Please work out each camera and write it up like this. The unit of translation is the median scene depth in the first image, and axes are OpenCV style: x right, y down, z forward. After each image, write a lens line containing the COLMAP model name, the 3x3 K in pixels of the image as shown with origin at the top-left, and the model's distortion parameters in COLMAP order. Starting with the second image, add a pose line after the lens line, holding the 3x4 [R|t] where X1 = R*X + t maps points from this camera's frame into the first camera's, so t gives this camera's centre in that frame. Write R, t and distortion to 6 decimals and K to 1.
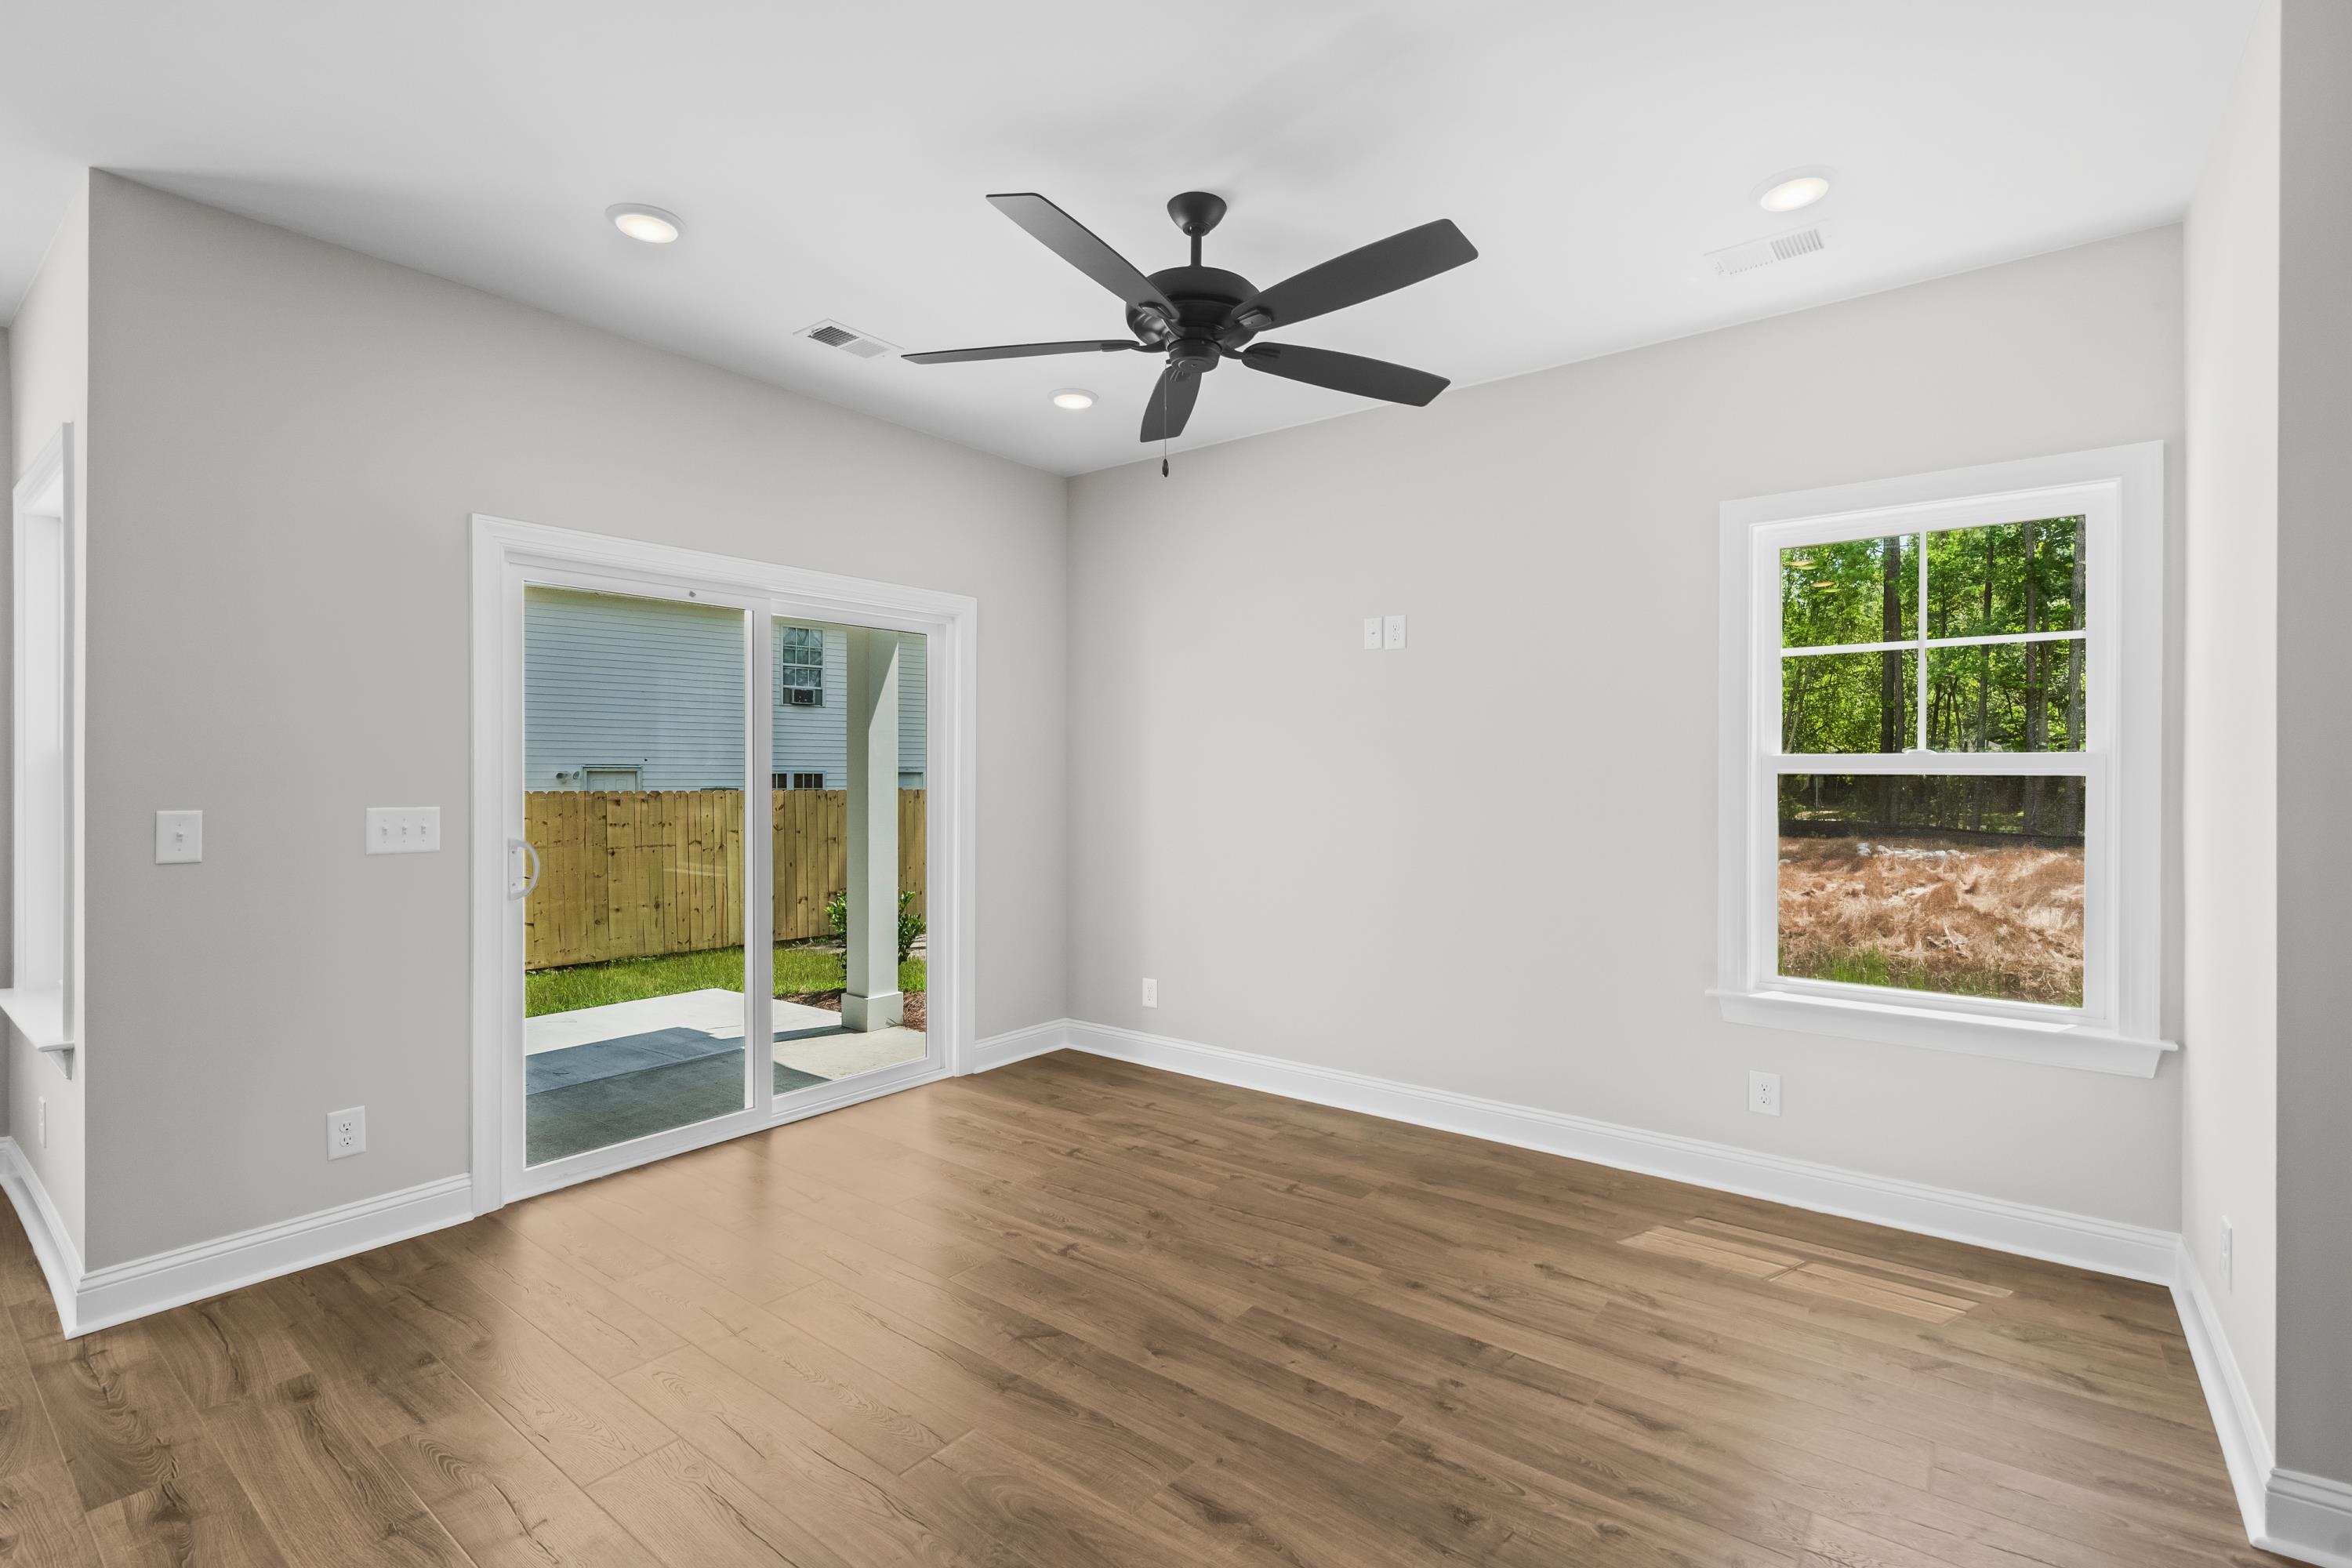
lens RADIAL K [[1066.2, 0, 1180.9], [0, 1066.2, 787.4], [0, 0, 1]] dist [-0.002991, 0.001061]
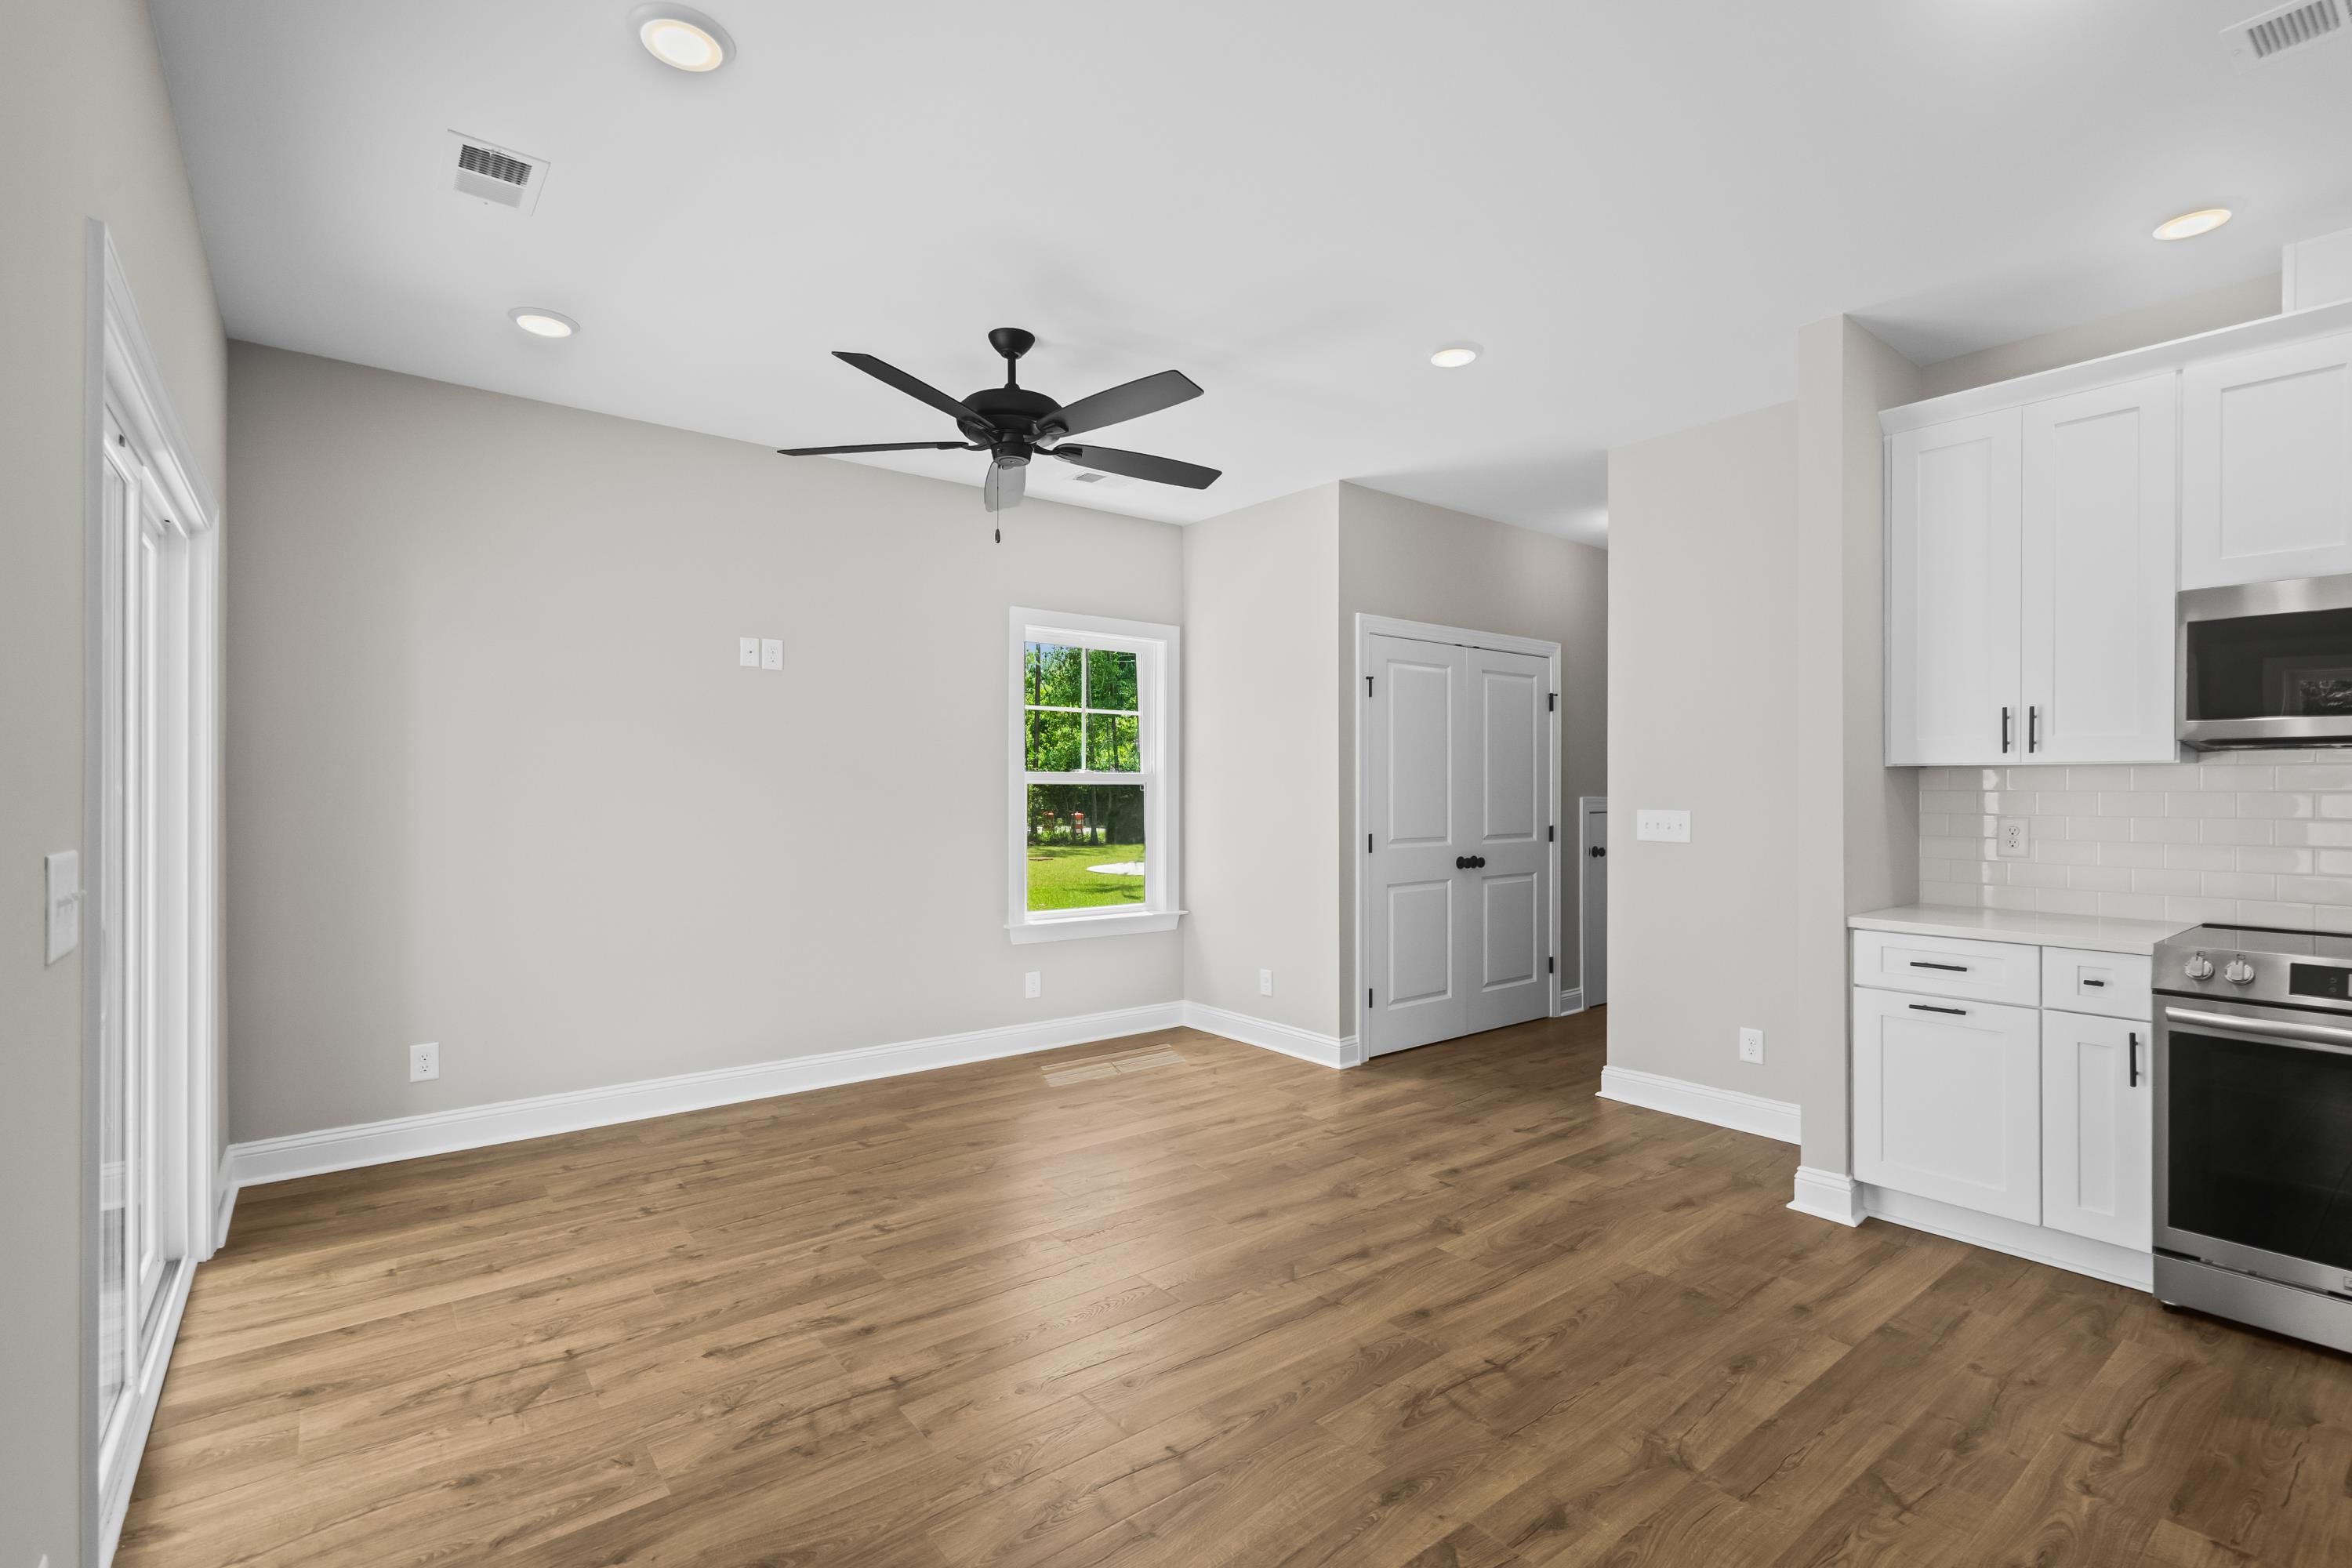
lens RADIAL K [[1068.2, 0, 1176.3], [0, 1068.2, 792.0], [0, 0, 1]] dist [-0.003912, 0.001346]
pose [[0.246778, -0.004343, 0.969062, -1.059240], [0.009881, 0.999949, 0.001965, -0.001746], [-0.969022, 0.009090, 0.246809, 0.446181]]
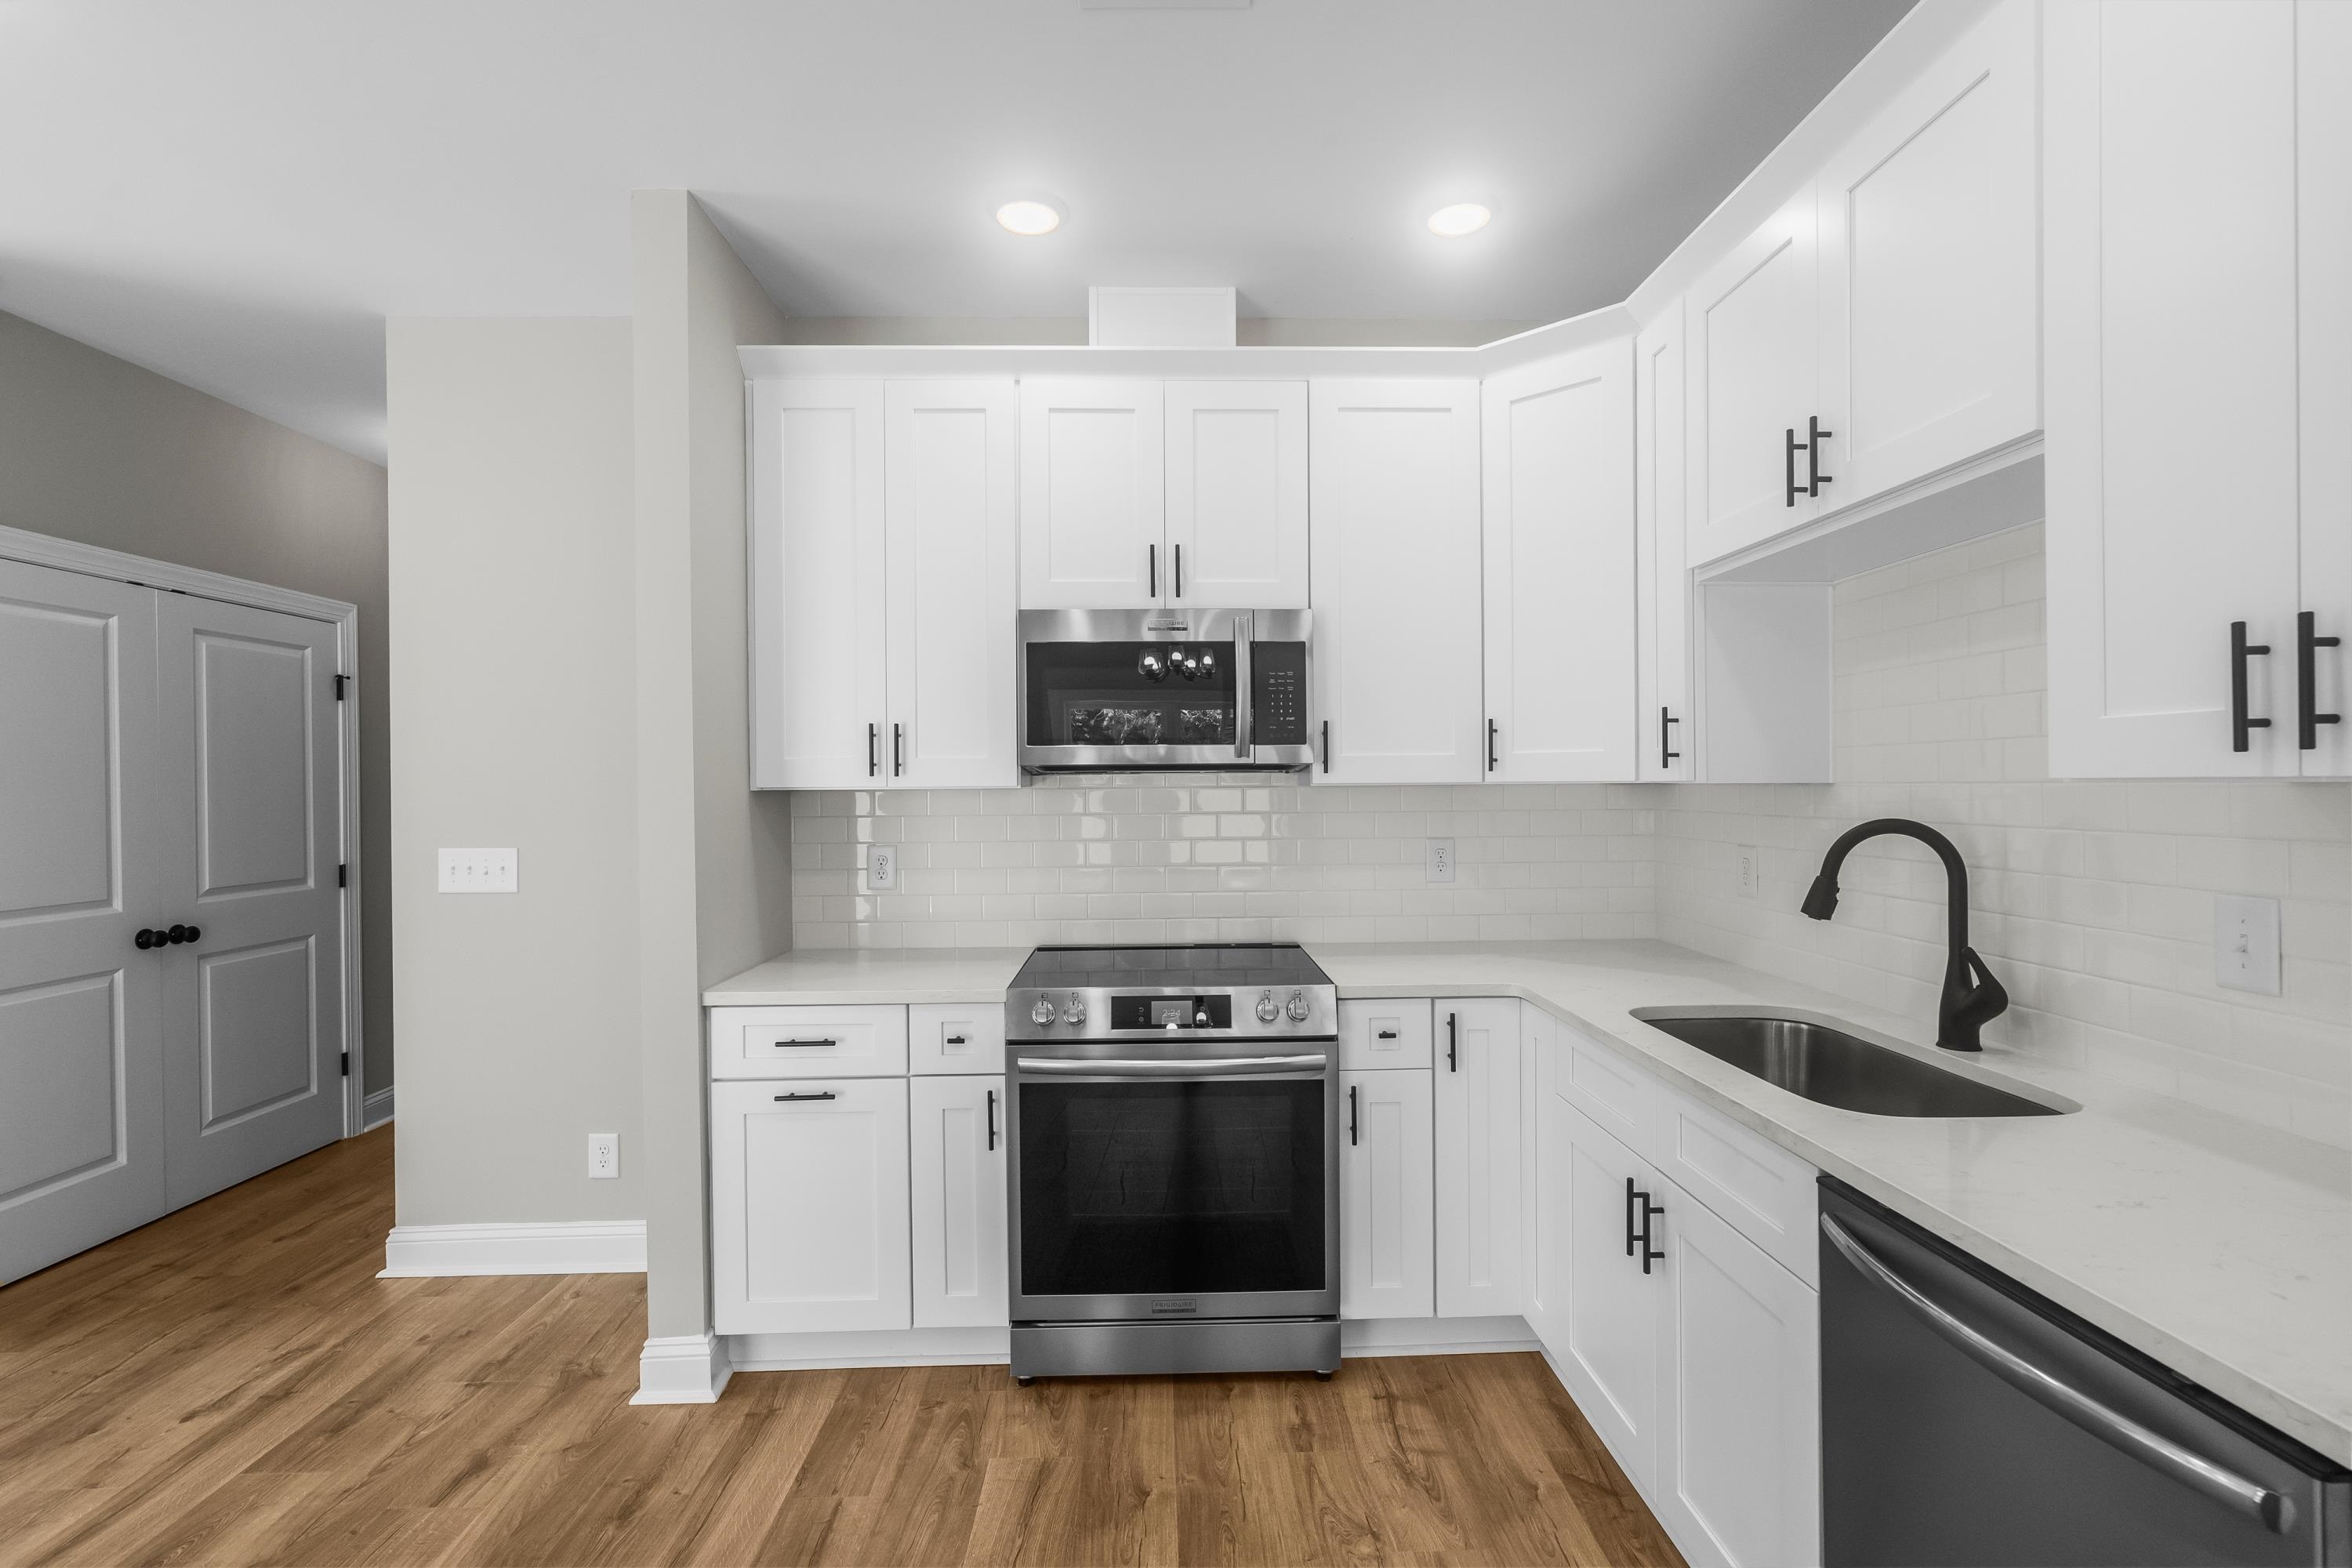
lens RADIAL K [[1066.2, 0, 1180.9], [0, 1066.2, 787.4], [0, 0, 1]] dist [-0.002991, 0.001061]
pose [[-0.631161, 0.001556, 0.775650, -0.708082], [0.015311, 0.999828, 0.010453, -0.026680], [-0.775501, 0.018474, -0.631076, 0.282063]]
